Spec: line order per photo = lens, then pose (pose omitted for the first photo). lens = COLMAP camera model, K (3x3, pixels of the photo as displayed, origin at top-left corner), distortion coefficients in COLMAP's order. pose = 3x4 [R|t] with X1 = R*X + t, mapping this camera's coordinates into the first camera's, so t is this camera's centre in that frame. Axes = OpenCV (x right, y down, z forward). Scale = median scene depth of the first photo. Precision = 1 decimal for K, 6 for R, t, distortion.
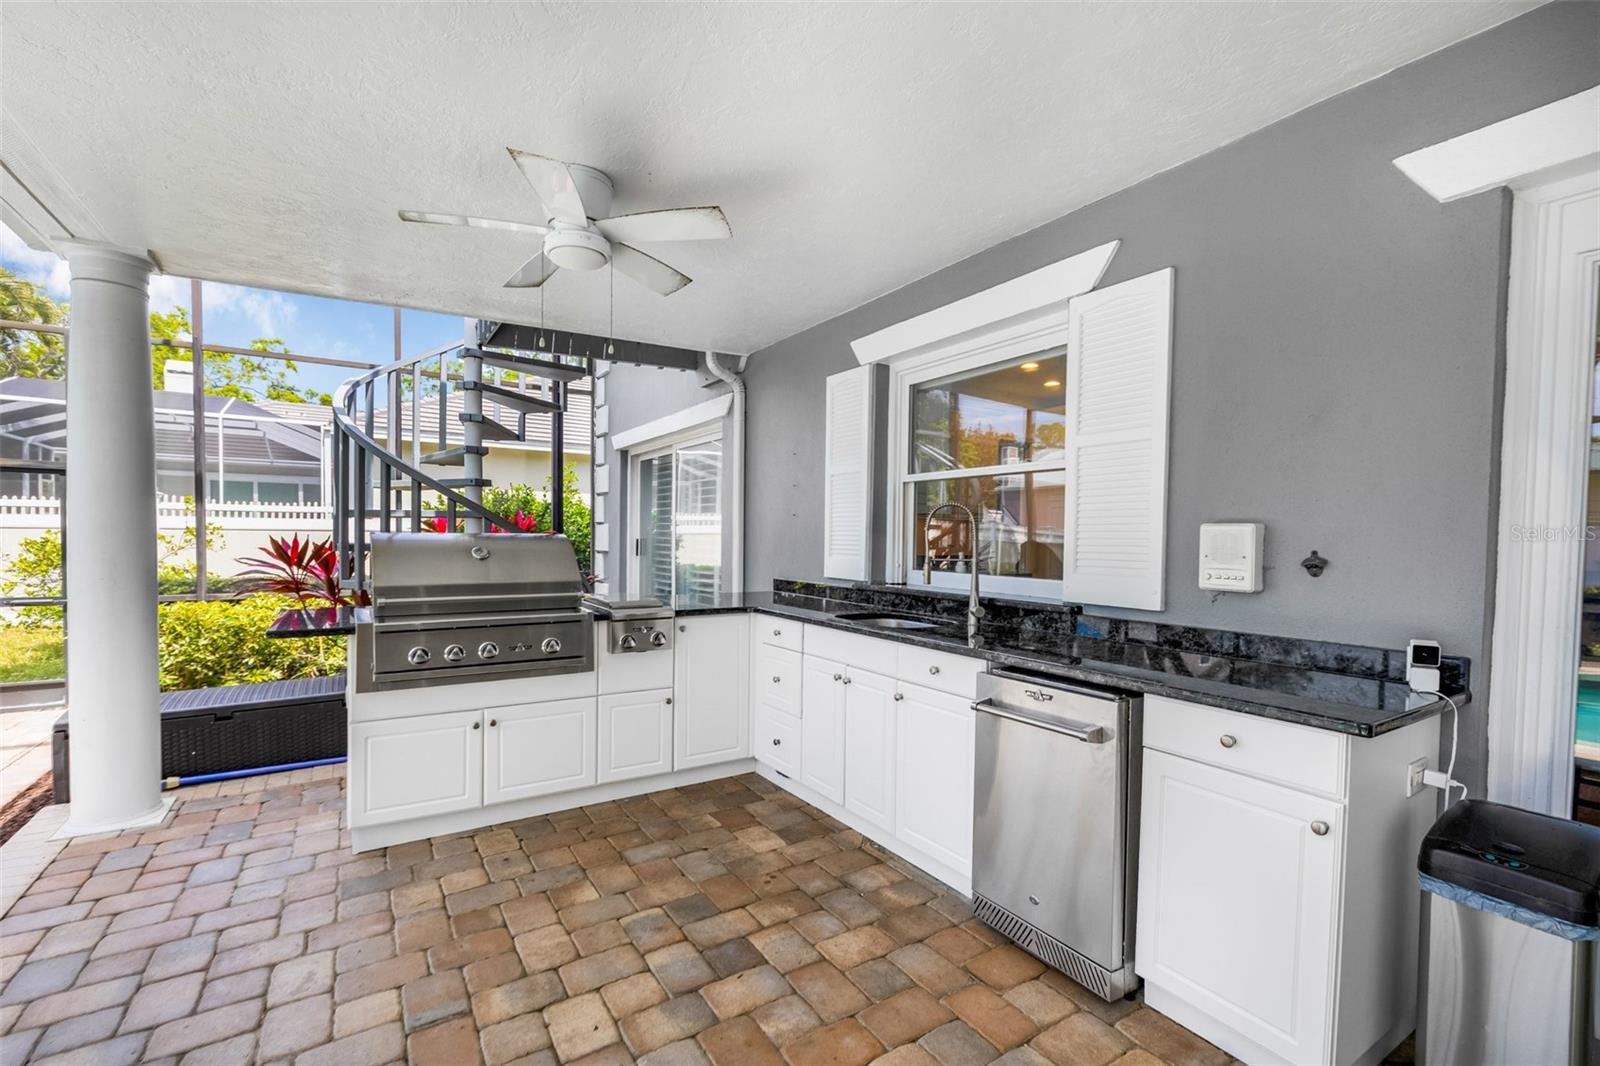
lens RADIAL K [[697.2, 0, 798.6], [0, 697.2, 556.0], [0, 0, 1]] dist [-0.000707, 0.000044]
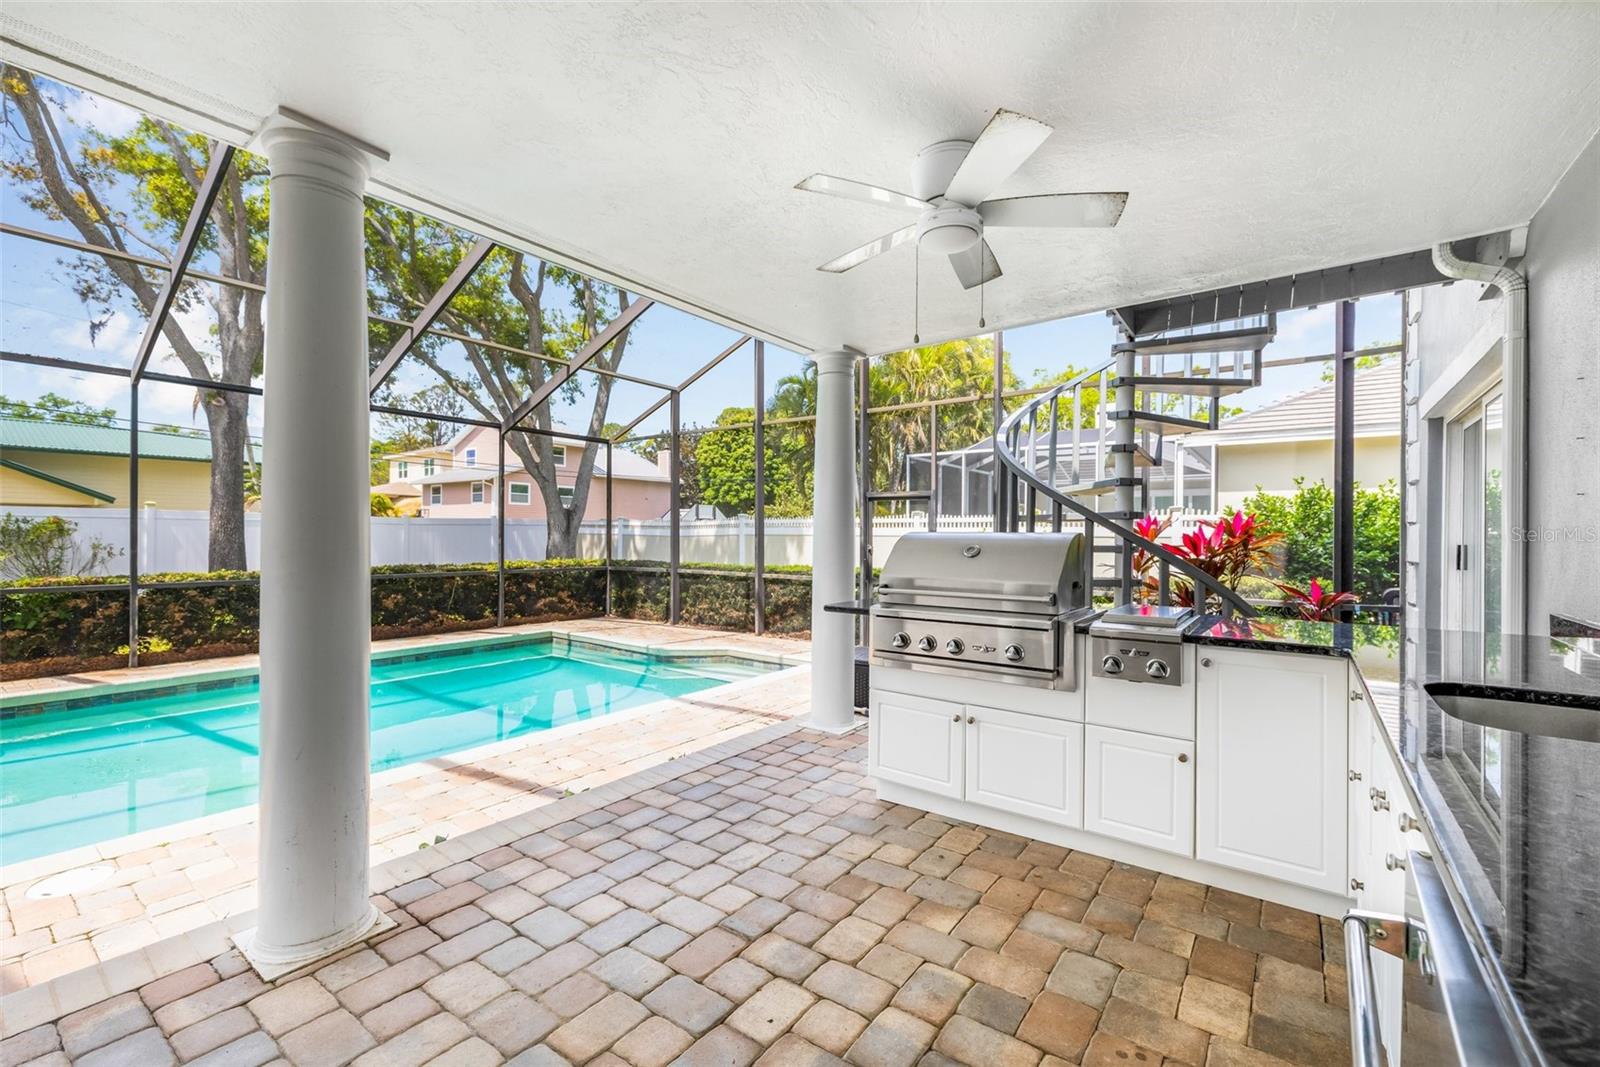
lens RADIAL K [[680.7, 0, 795.3], [0, 680.7, 531.9], [0, 0, 1]] dist [0.001072, -0.000210]
pose [[0.353933, -0.013316, -0.935176, 0.395450], [-0.030177, 0.999215, -0.025649, 0.000041], [0.934784, 0.037299, 0.353254, 0.405808]]
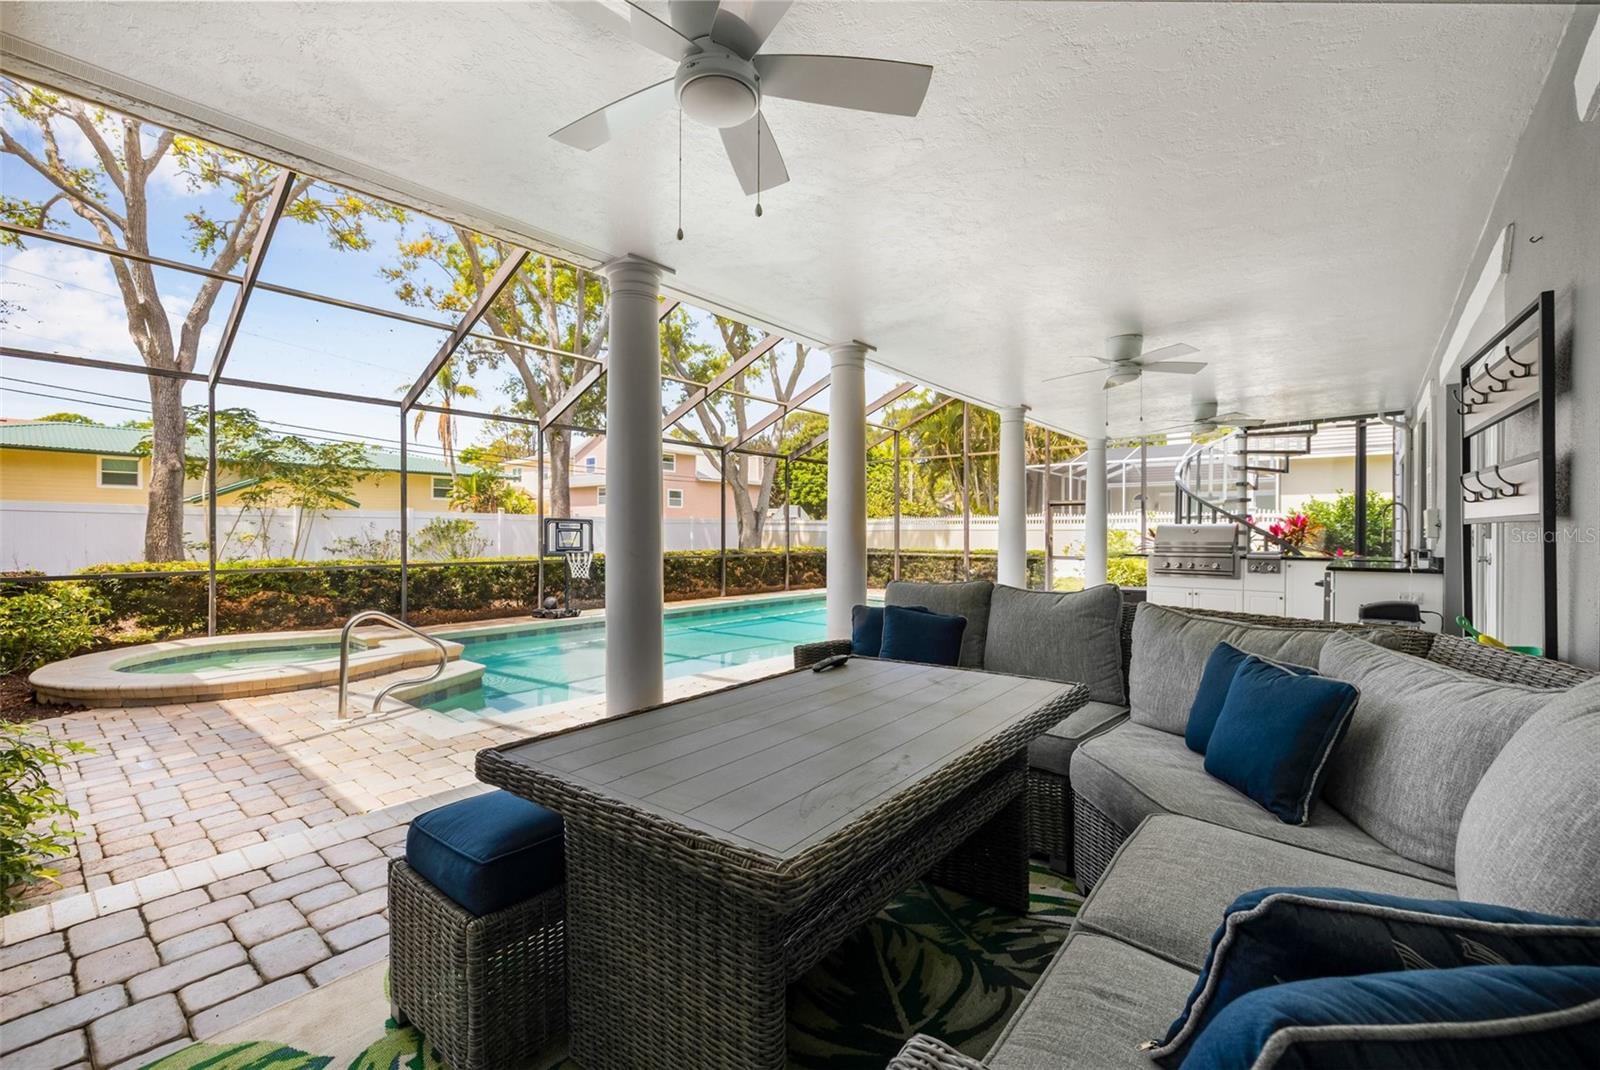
lens RADIAL K [[680.7, 0, 795.3], [0, 680.7, 533.4], [0, 0, 1]] dist [0.001072, -0.000210]
pose [[0.301355, -0.010018, -0.953459, 1.613015], [-0.027604, 0.999434, -0.019226, 0.100297], [0.953112, 0.032113, 0.300908, -1.282884]]
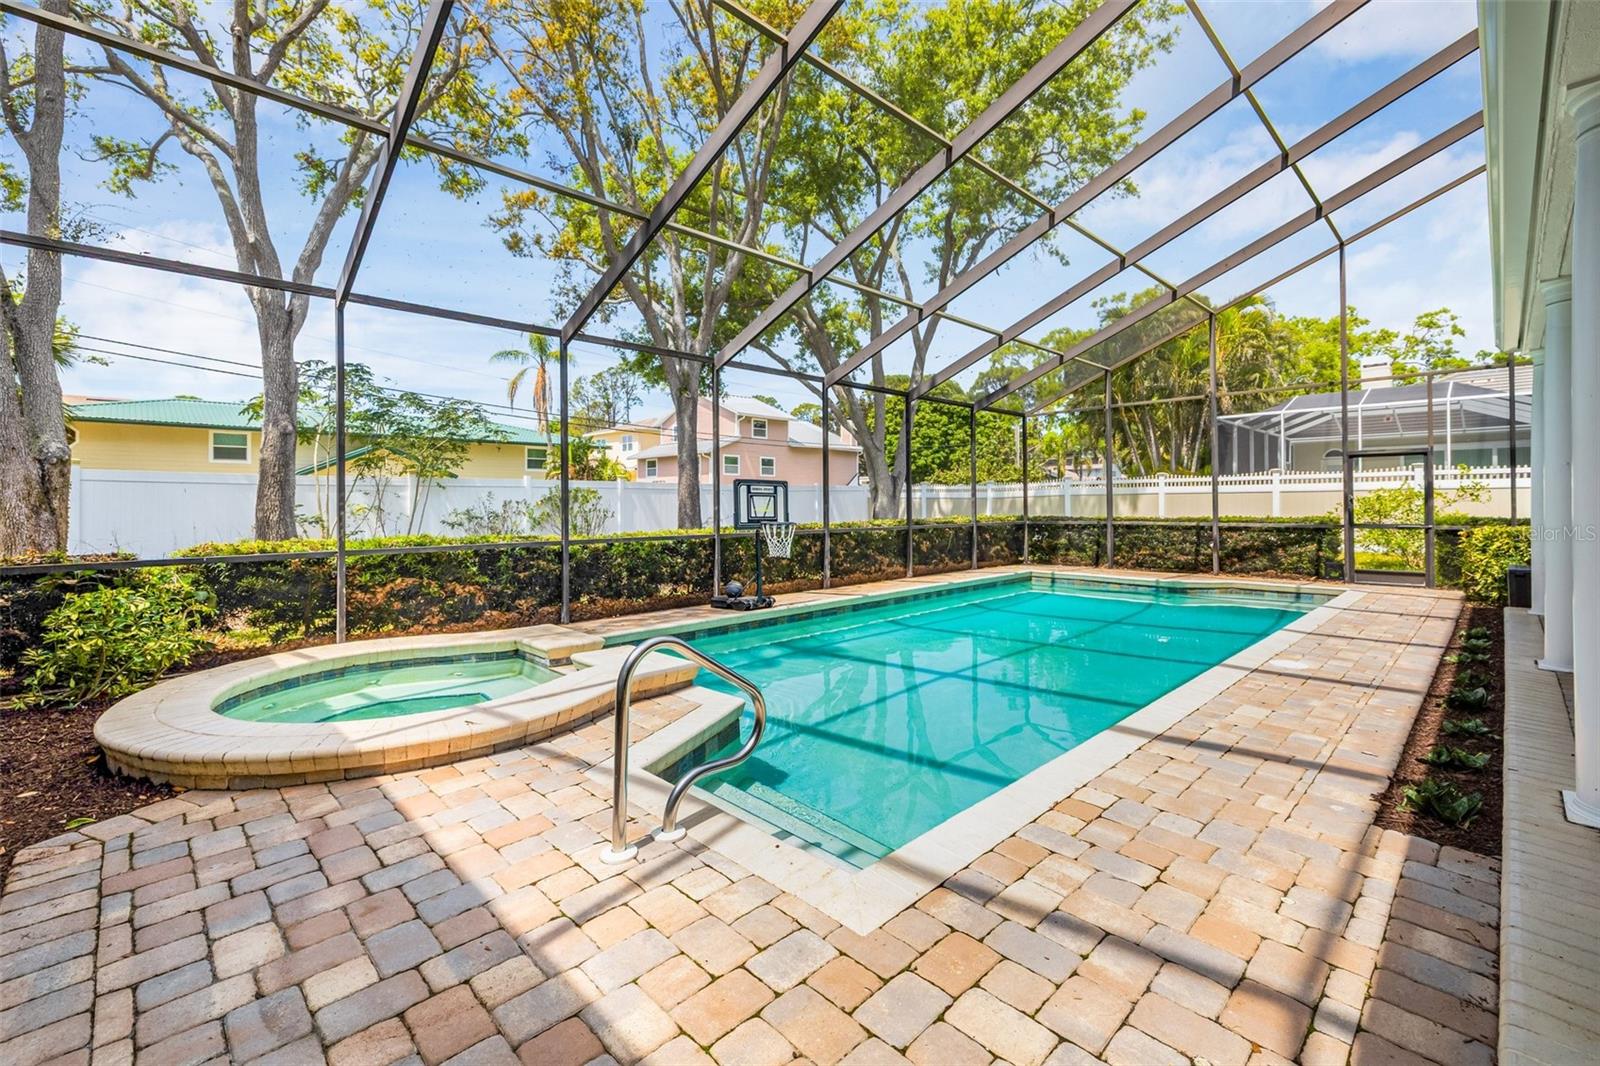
lens RADIAL K [[695.4, 0, 793.4], [0, 695.4, 497.0], [0, 0, 1]] dist [0.000209, 0.000334]
pose [[0.203274, -0.022675, -0.978859, 0.653866], [-0.018967, 0.999453, -0.027090, 0.128978], [0.978938, 0.024073, 0.202733, -1.766853]]
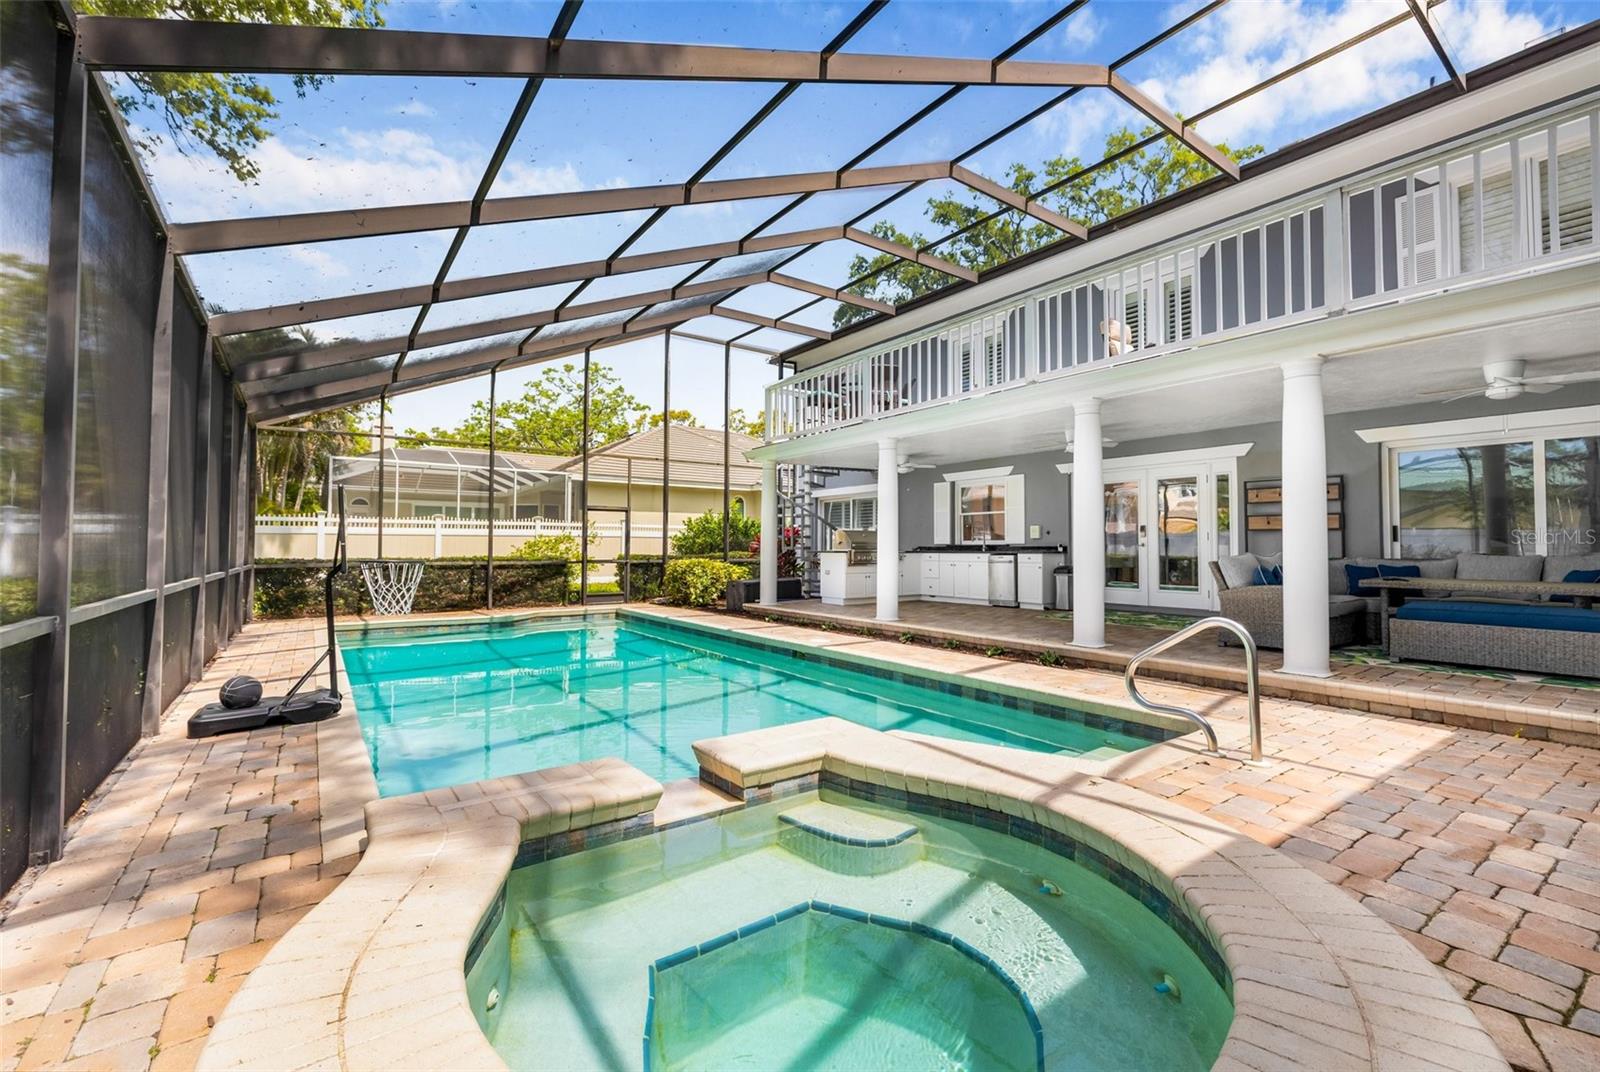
lens RADIAL K [[680.7, 0, 795.3], [0, 680.7, 534.4], [0, 0, 1]] dist [0.001072, -0.000210]
pose [[0.998379, -0.009469, 0.056124, -1.088748], [0.012182, 0.998763, -0.048205, 0.181179], [-0.055598, 0.048810, 0.997259, -2.966477]]
